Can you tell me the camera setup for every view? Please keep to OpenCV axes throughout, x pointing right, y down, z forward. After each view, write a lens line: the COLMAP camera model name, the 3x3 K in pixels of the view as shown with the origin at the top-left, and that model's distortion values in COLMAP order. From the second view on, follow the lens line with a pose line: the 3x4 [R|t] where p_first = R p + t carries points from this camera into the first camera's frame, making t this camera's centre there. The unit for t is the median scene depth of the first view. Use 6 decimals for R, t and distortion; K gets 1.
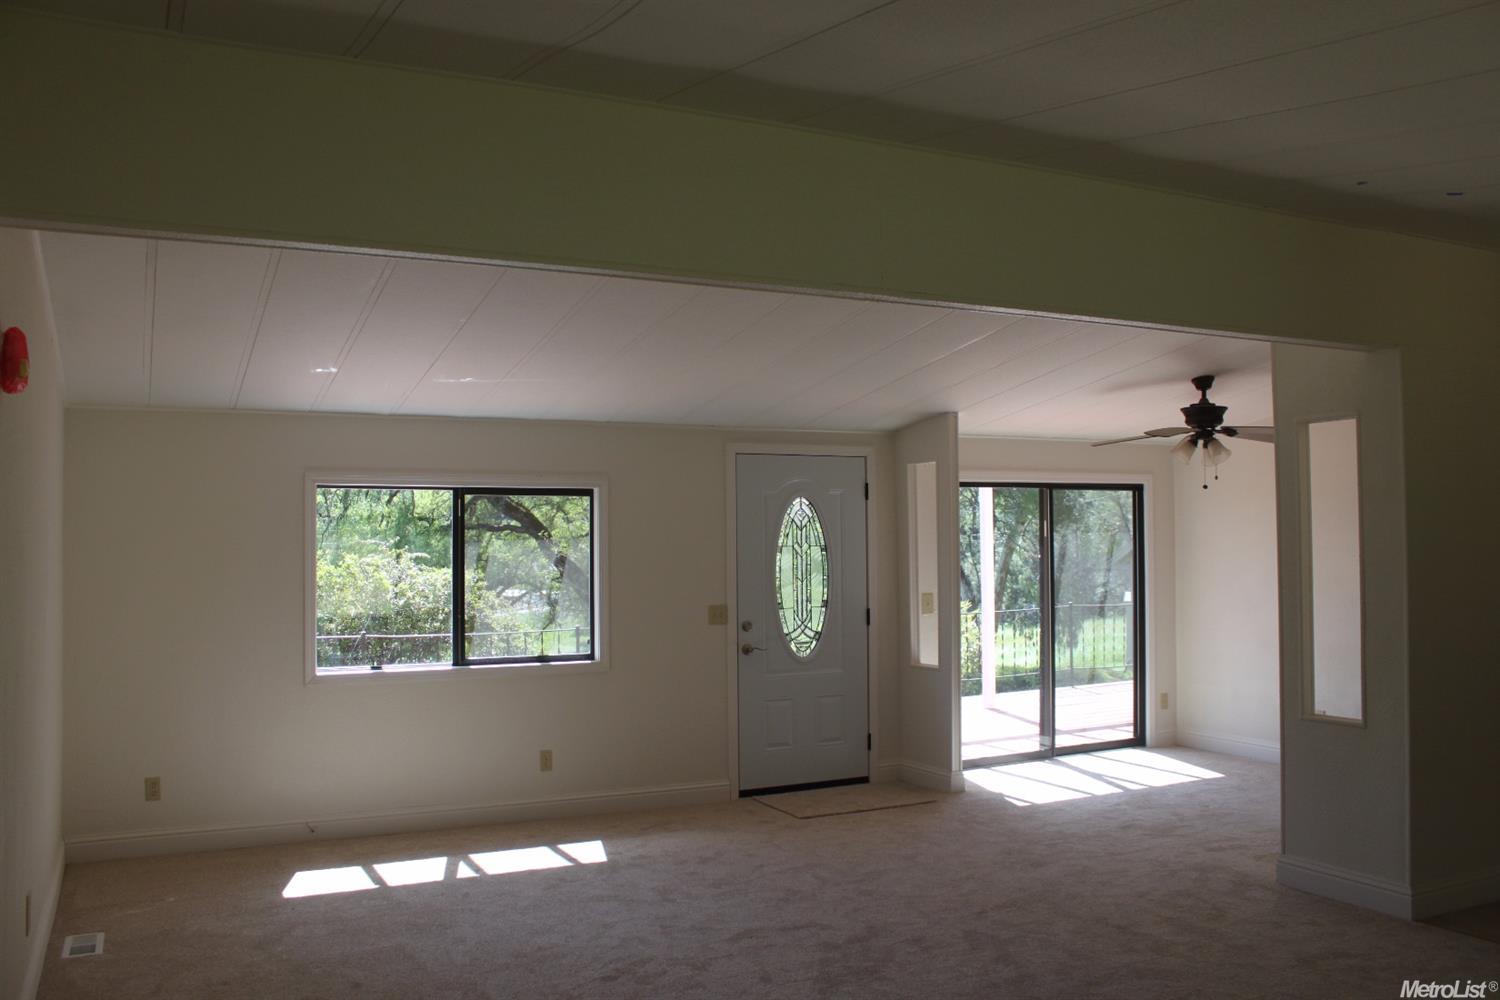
lens RADIAL K [[1277.0, 0, 754.1], [0, 1277.0, 507.4], [0, 0, 1]] dist [-0.130501, 0.101099]
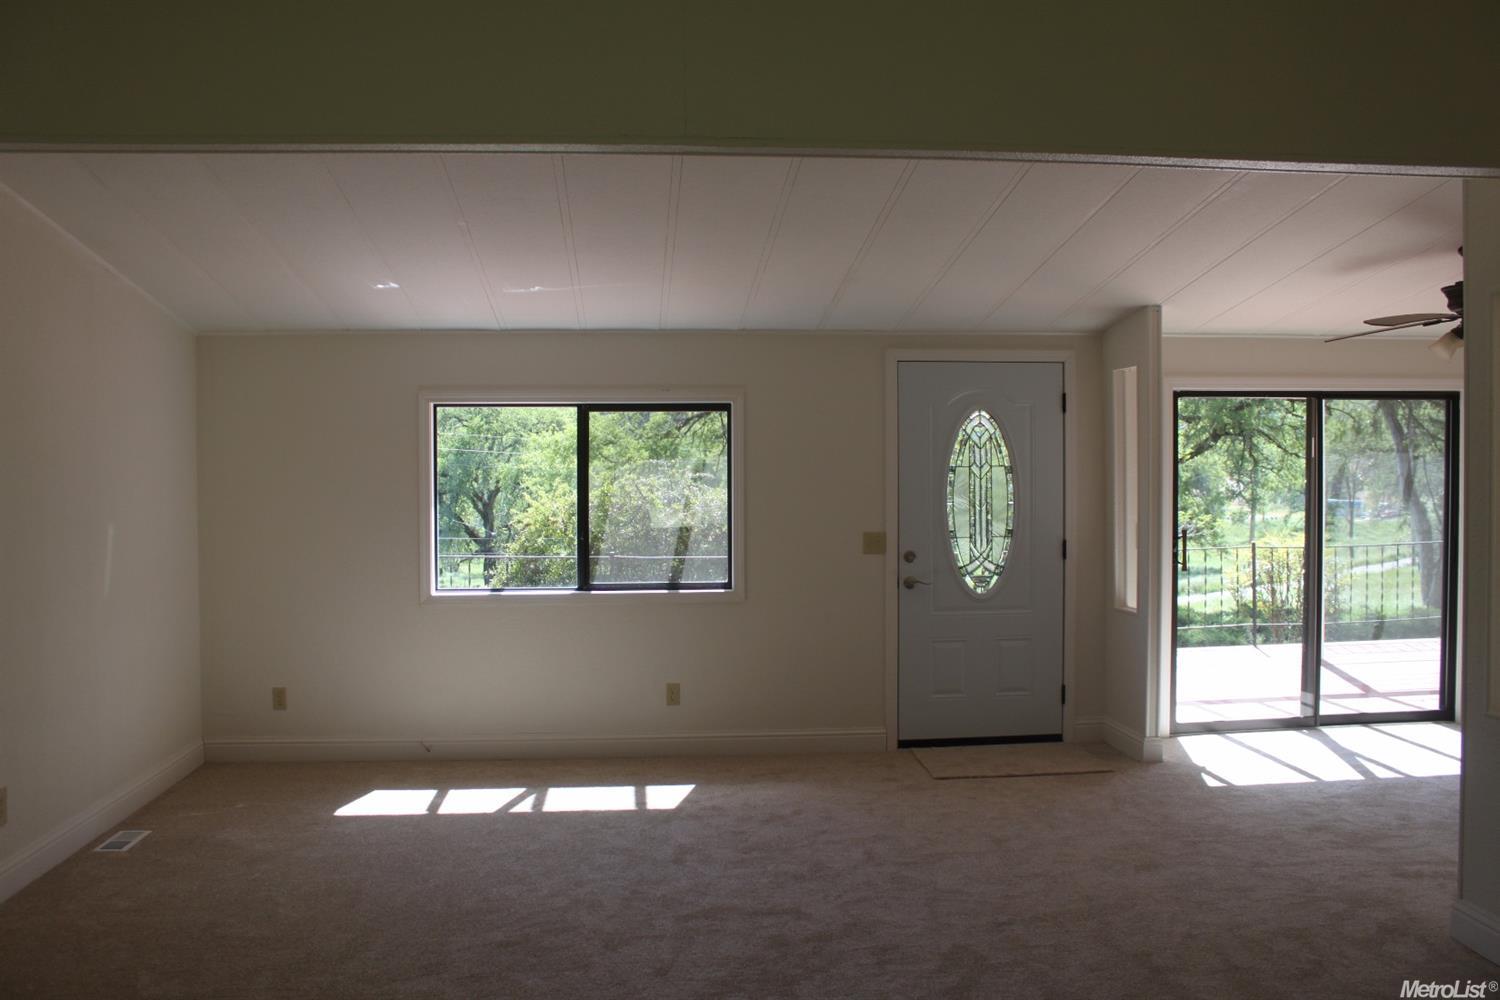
lens RADIAL K [[1277.0, 0, 738.0], [0, 1277.0, 495.0], [0, 0, 1]] dist [-0.130501, 0.101099]
pose [[0.928989, 0.011042, -0.369942, 0.209527], [0.008160, 0.998701, 0.050301, 0.004796], [0.370017, -0.049748, 0.927692, 0.137222]]
